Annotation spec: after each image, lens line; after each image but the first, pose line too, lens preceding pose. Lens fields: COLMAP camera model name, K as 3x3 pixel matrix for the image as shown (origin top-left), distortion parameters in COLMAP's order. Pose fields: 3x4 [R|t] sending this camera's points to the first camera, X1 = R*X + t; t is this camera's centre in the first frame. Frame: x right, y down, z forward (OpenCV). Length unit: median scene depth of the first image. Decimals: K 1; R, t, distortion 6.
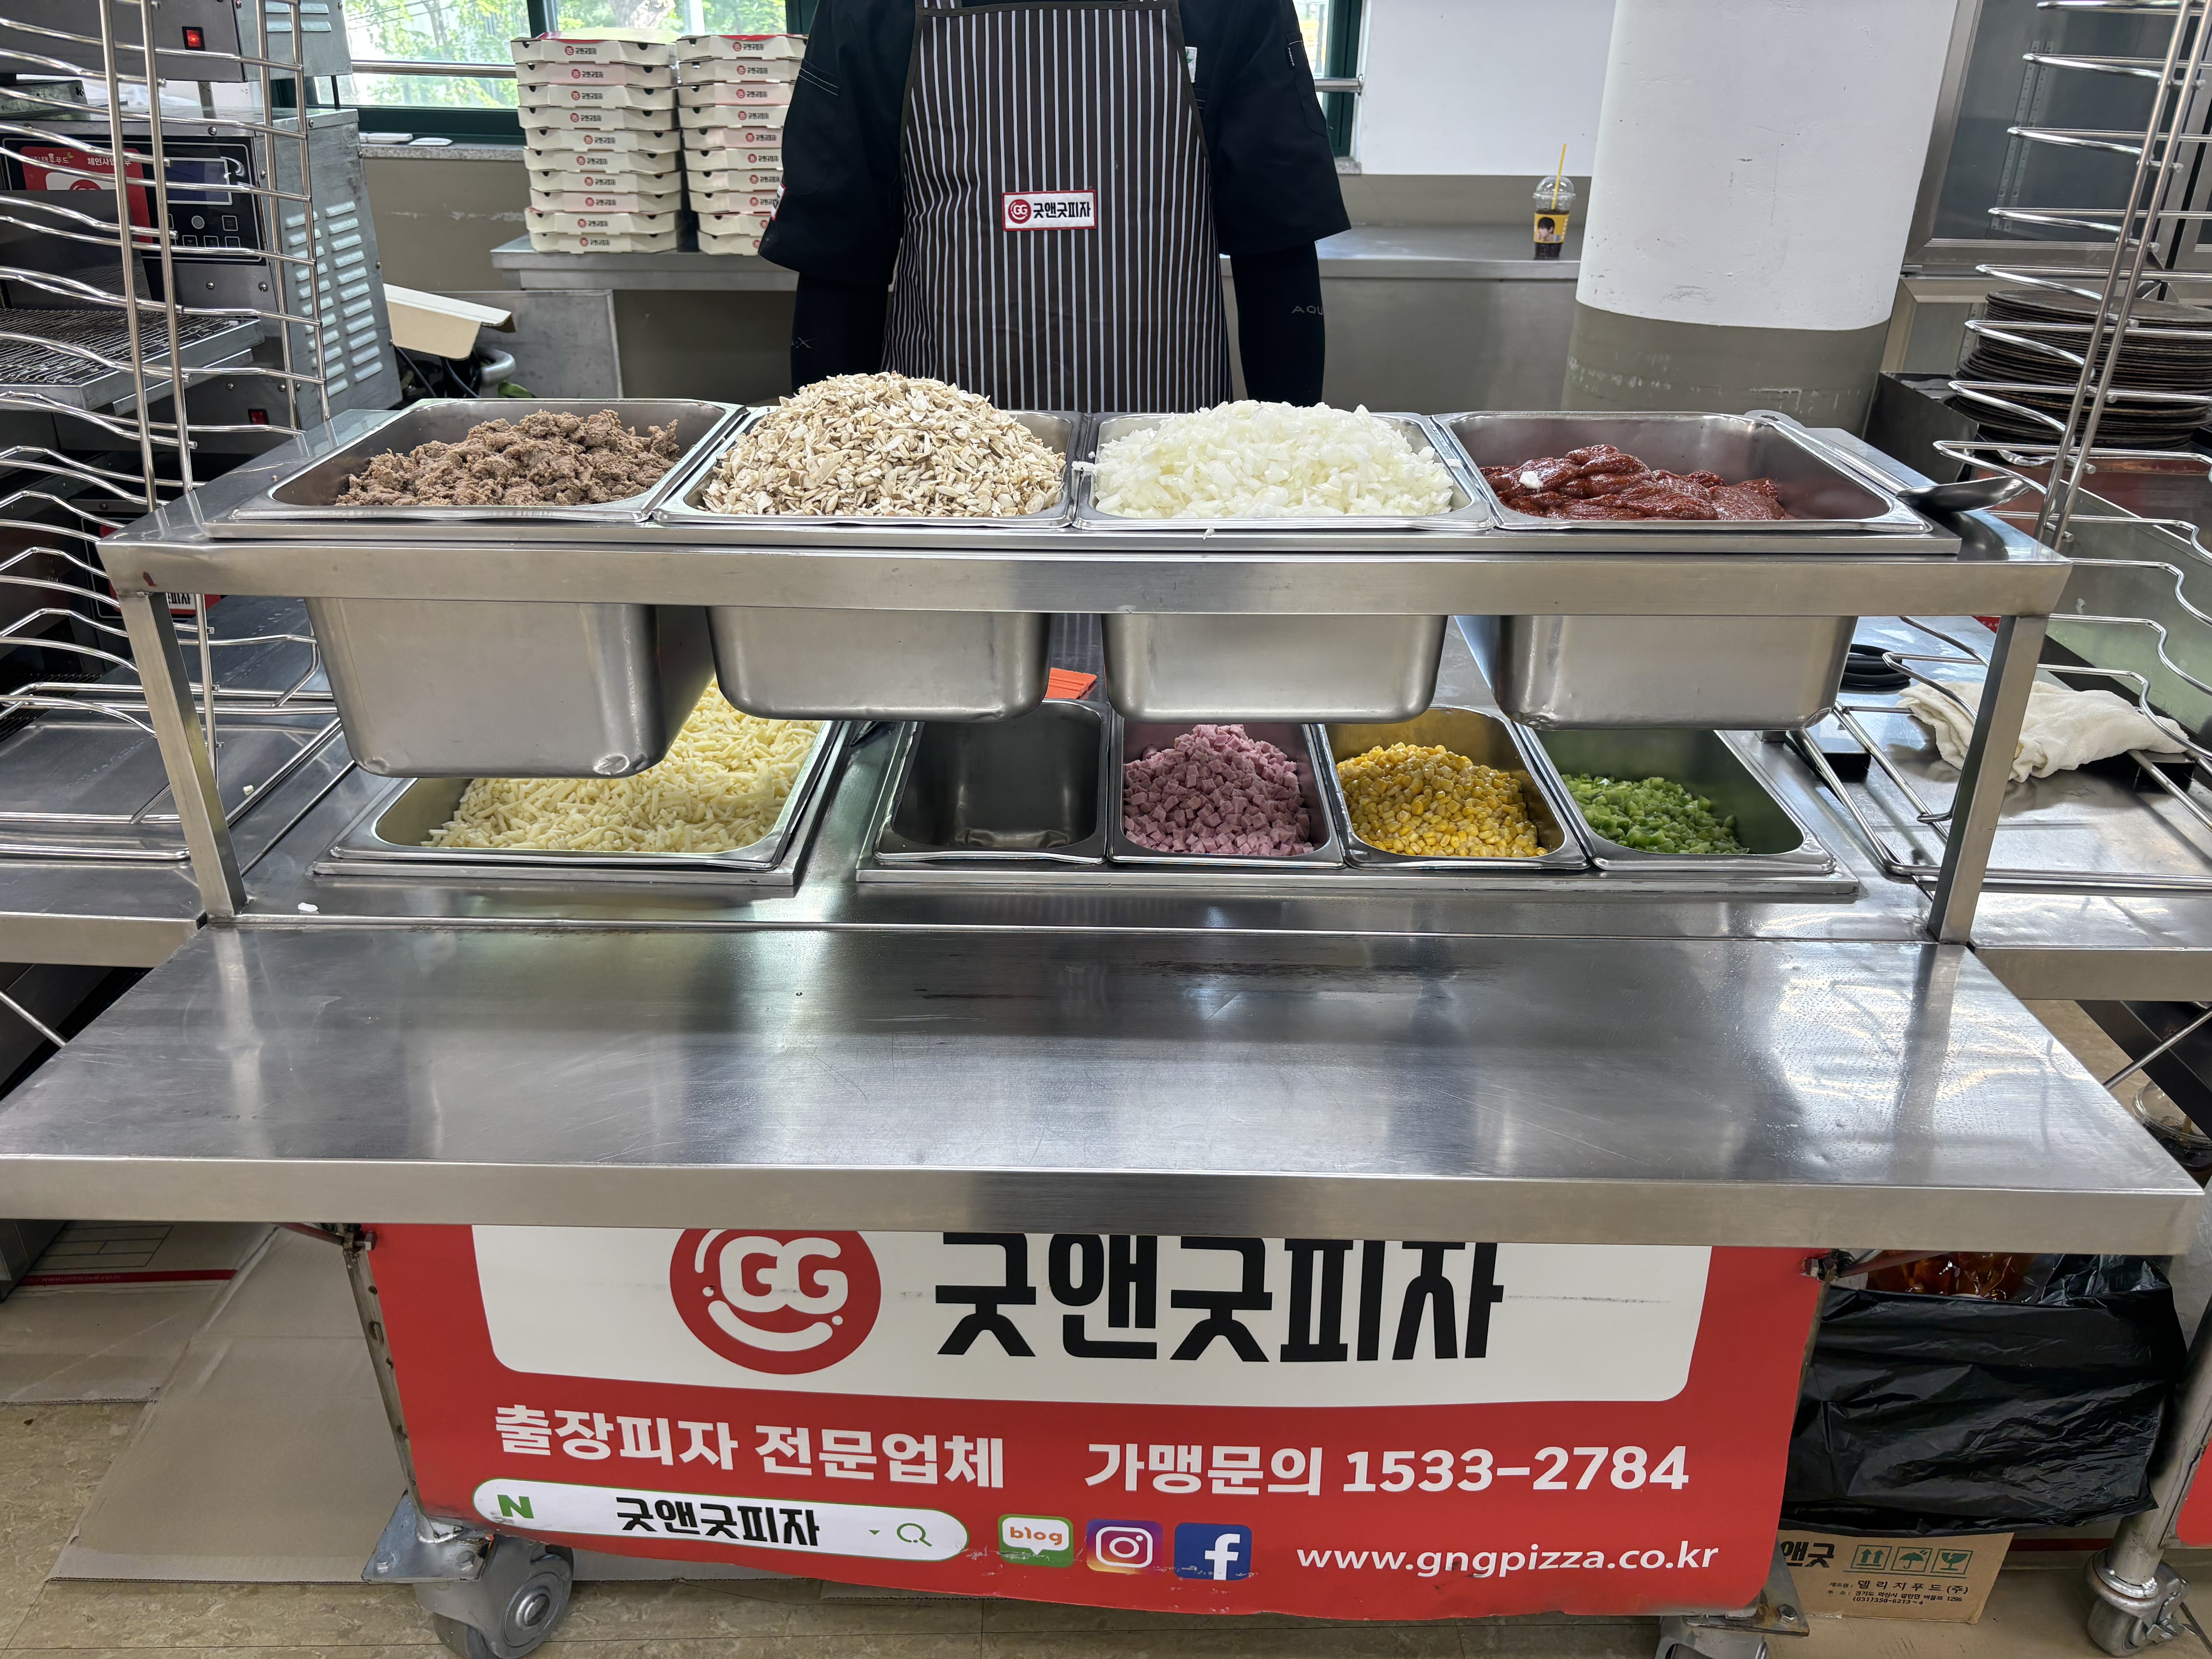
lens RADIAL K [[1653.9, 0, 1102.9], [0, 1653.9, 835.8], [0, 0, 1]] dist [0.021608, -0.009496]
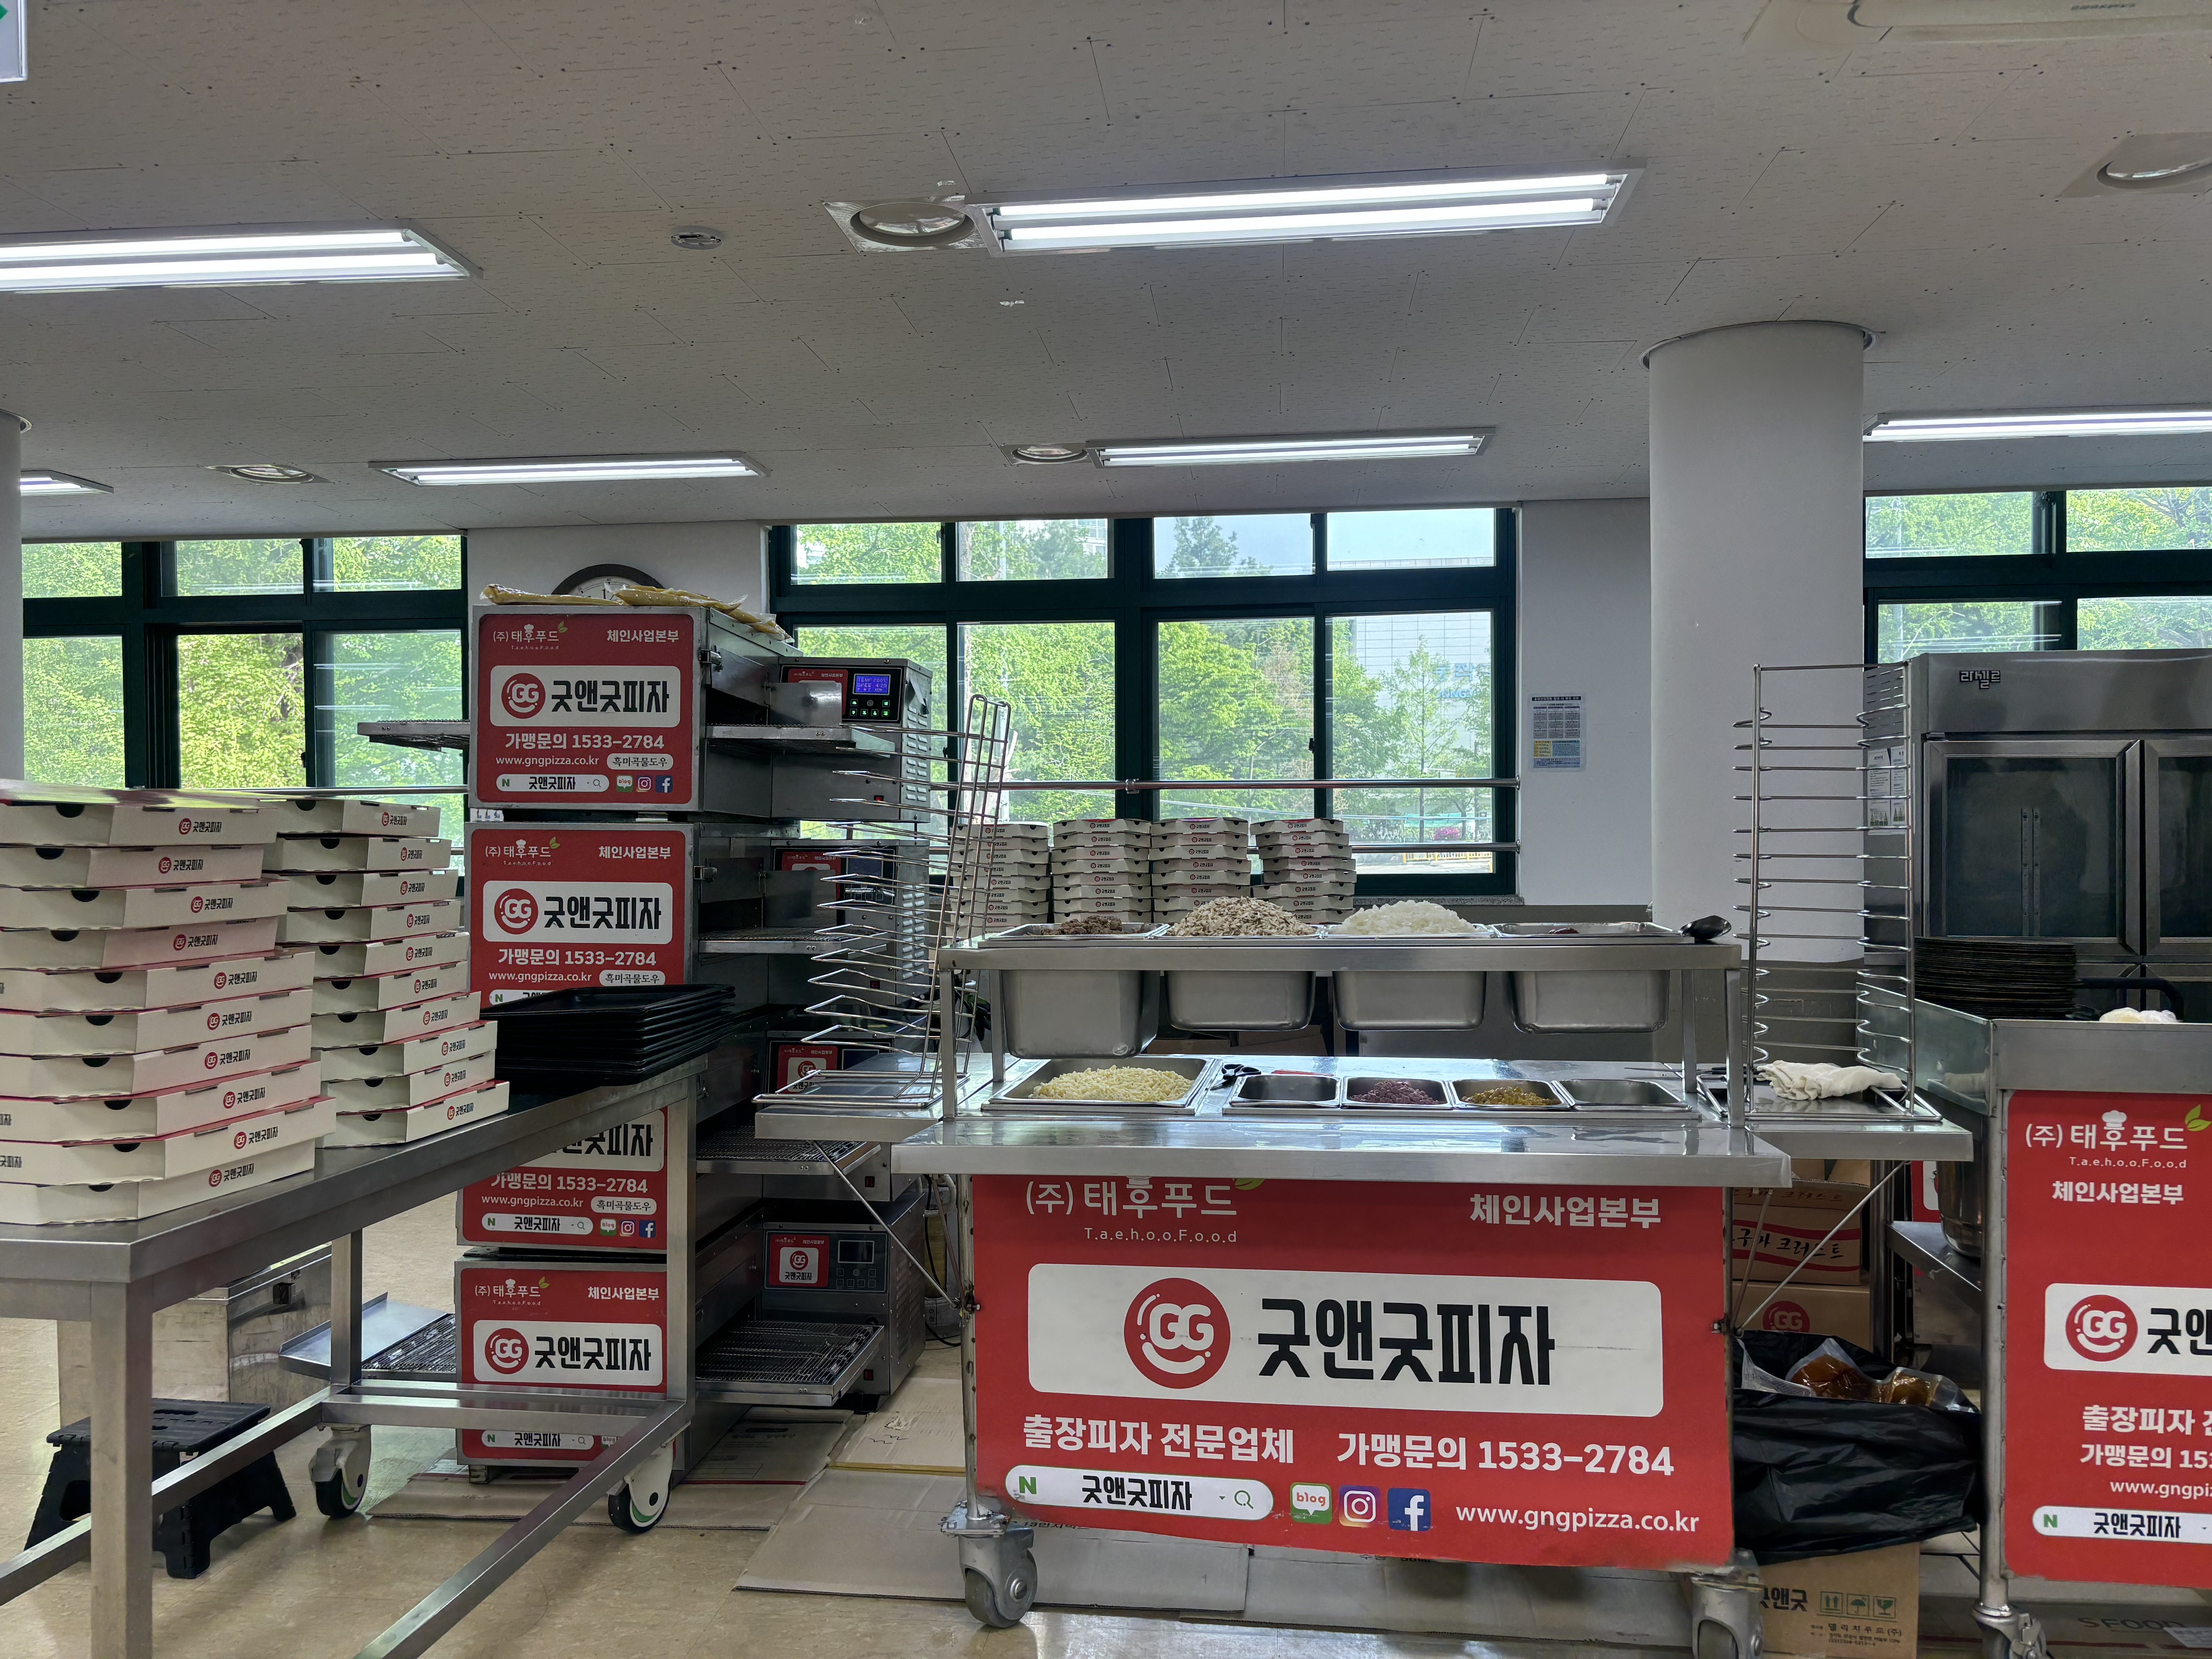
lens RADIAL K [[1653.9, 0, 1109.4], [0, 1653.9, 832.3], [0, 0, 1]] dist [0.021608, -0.009496]
pose [[0.990835, -0.021357, -0.133376, -0.000736], [-0.040584, 0.894725, -0.444769, 0.598450], [0.128833, 0.446106, 0.885659, -0.995774]]
